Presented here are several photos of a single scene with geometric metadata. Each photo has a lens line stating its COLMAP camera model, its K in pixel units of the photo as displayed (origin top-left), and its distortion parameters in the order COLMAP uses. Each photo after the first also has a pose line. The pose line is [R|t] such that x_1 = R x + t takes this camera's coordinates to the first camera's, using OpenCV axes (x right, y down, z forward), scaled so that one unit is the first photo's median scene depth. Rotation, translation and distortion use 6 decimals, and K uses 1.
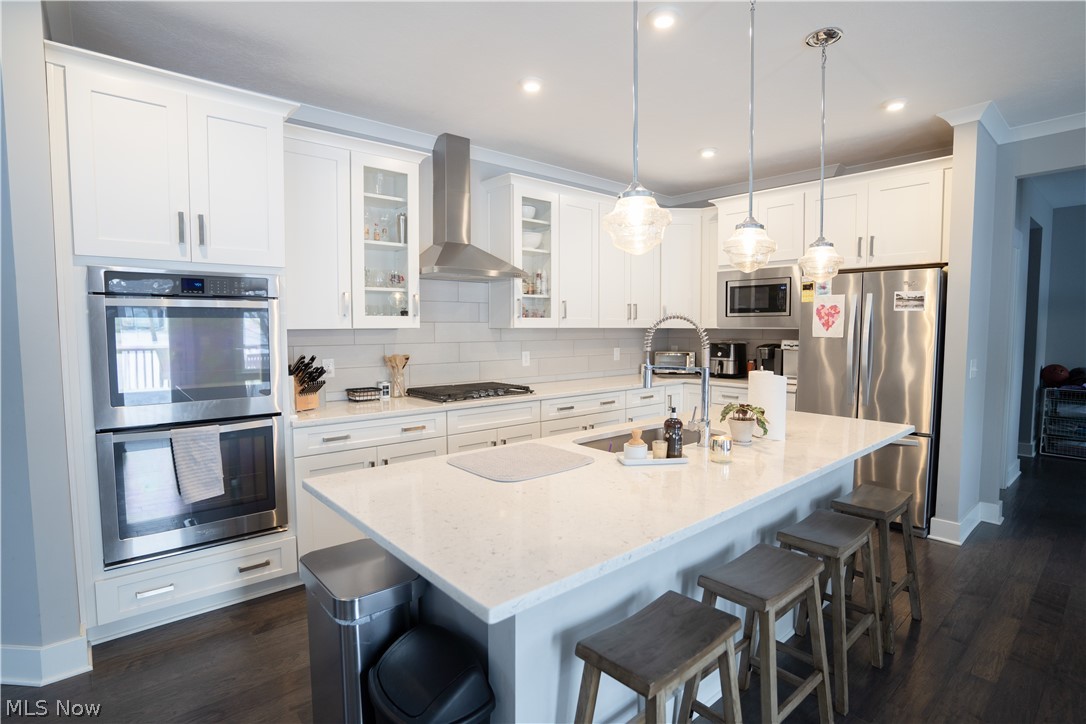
lens RADIAL K [[550.8, 0, 546.0], [0, 550.8, 362.9], [0, 0, 1]] dist [-0.023706, 0.004264]
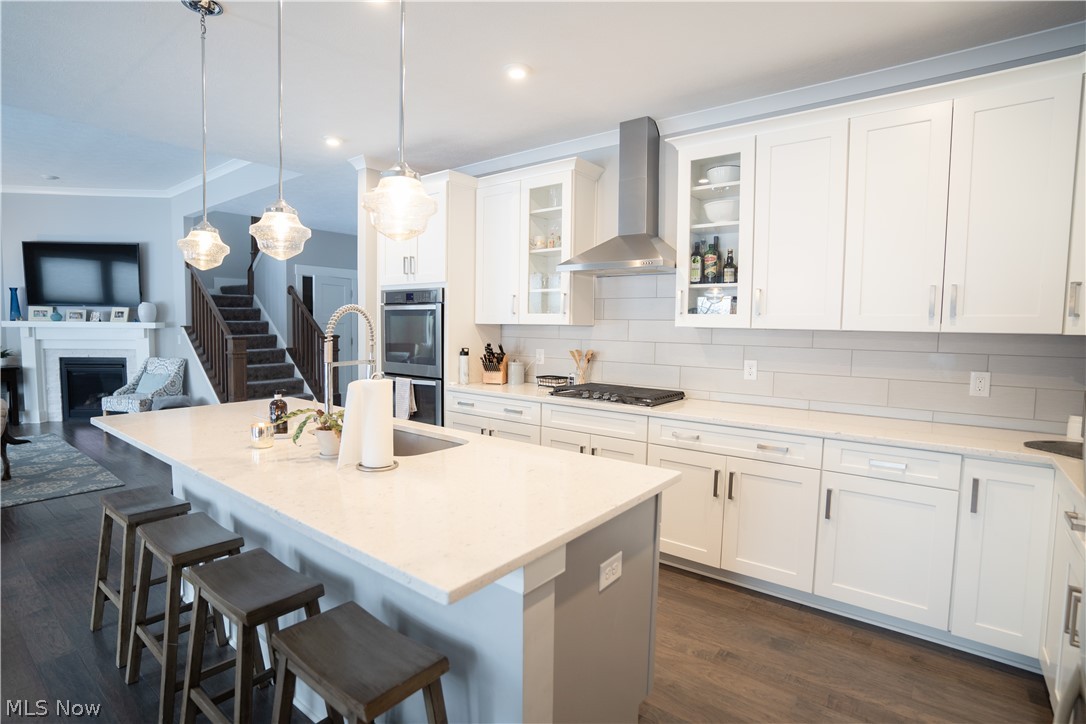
lens RADIAL K [[550.8, 0, 546.2], [0, 550.8, 364.3], [0, 0, 1]] dist [-0.023706, 0.004264]
pose [[0.184471, 0.070891, -0.980278, 0.872050], [-0.083346, 0.994931, 0.056266, -0.046992], [0.979298, 0.071323, 0.189445, 0.820413]]
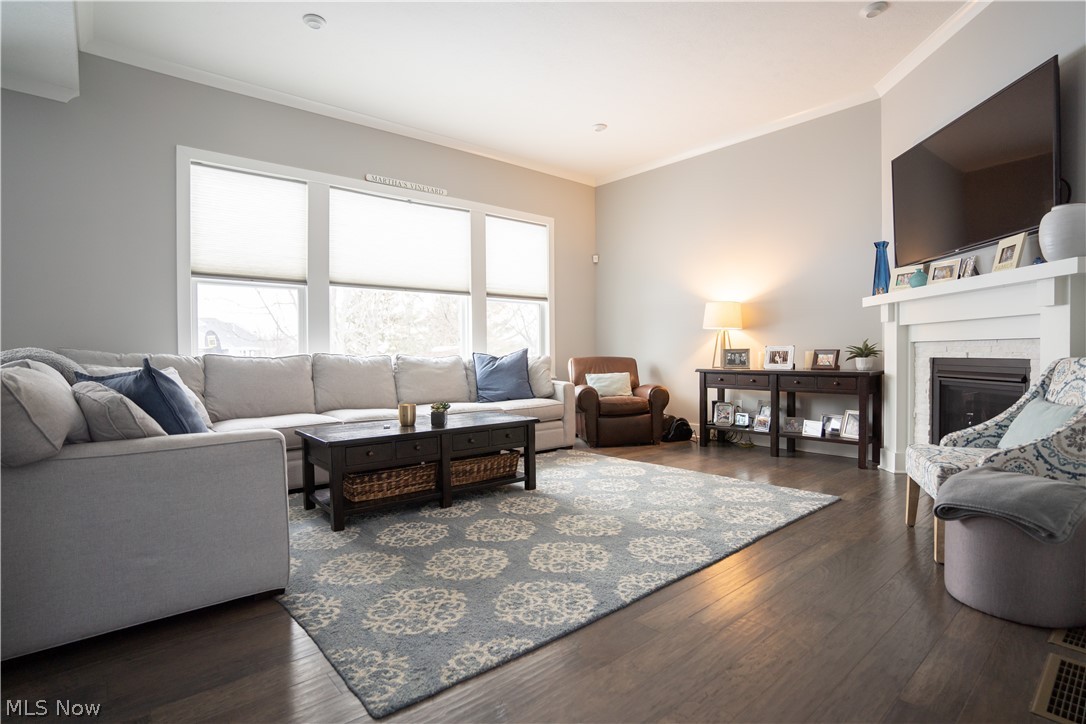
lens RADIAL K [[550.8, 0, 544.0], [0, 550.8, 360.4], [0, 0, 1]] dist [-0.023706, 0.004264]
pose [[-0.999933, 0.006832, -0.009308, -0.794419], [0.005997, 0.996201, 0.086875, 0.111638], [0.009866, 0.086813, -0.996176, 0.450834]]
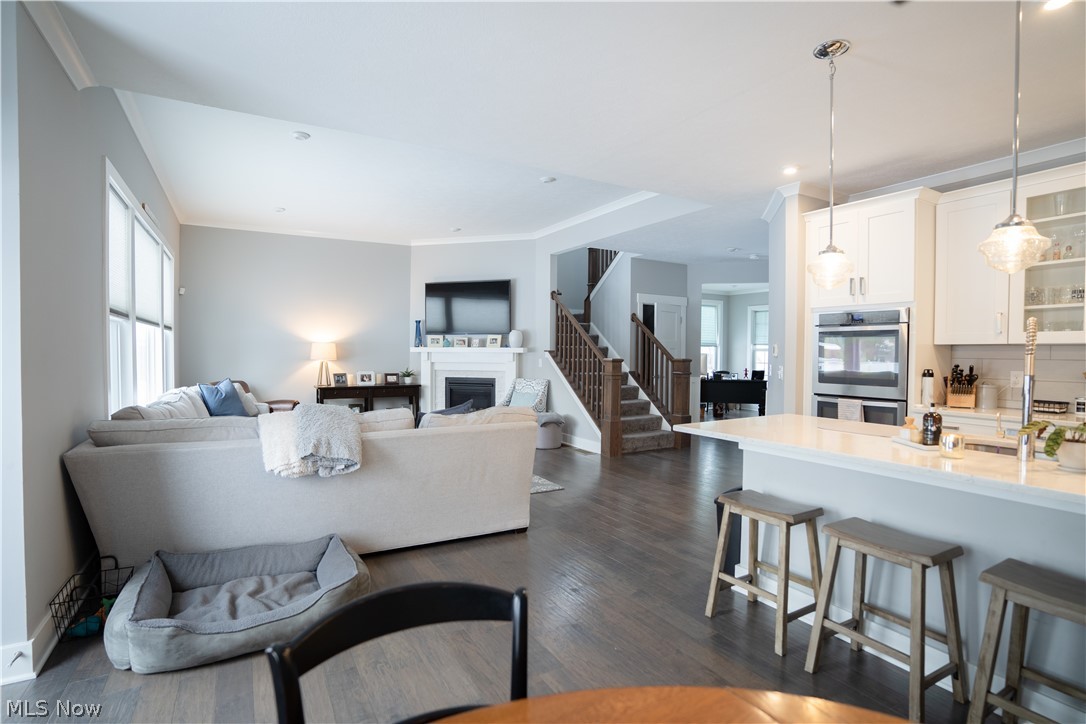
lens RADIAL K [[550.8, 0, 552.9], [0, 550.8, 361.1], [0, 0, 1]] dist [-0.023706, 0.004264]
pose [[-0.165469, 0.014179, -0.986113, 0.909893], [-0.080013, 0.996407, 0.027753, 0.017831], [0.982964, 0.083494, -0.163740, 0.255994]]
